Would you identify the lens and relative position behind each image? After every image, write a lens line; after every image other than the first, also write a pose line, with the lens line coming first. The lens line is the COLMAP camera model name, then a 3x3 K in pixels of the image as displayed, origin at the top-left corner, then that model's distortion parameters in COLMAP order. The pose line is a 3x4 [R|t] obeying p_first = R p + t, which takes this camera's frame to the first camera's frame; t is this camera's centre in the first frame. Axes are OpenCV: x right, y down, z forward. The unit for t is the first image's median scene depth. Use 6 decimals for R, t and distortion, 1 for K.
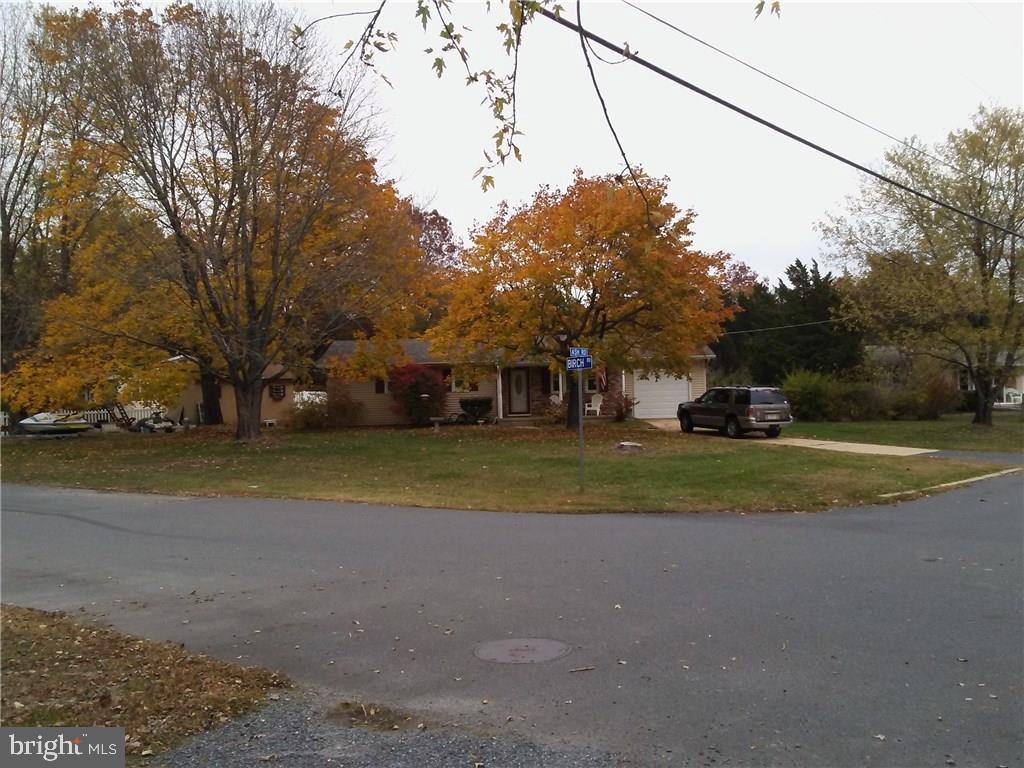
lens RADIAL K [[963.2, 0, 533.8], [0, 963.2, 404.2], [0, 0, 1]] dist [0.111304, 0.000000]
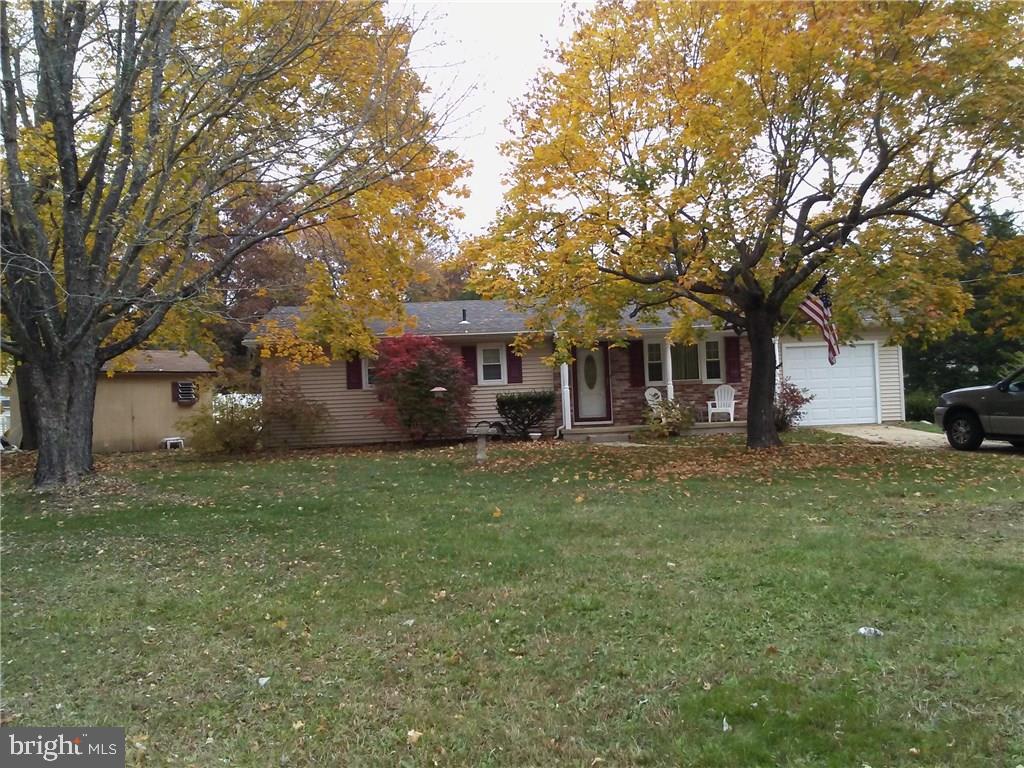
lens RADIAL K [[963.2, 0, 534.0], [0, 963.2, 407.5], [0, 0, 1]] dist [0.111304, 0.000000]
pose [[0.999072, -0.014614, 0.040512, -0.077157], [0.014992, 0.999847, -0.009051, 0.006874], [-0.040373, 0.009650, 0.999138, 0.424434]]
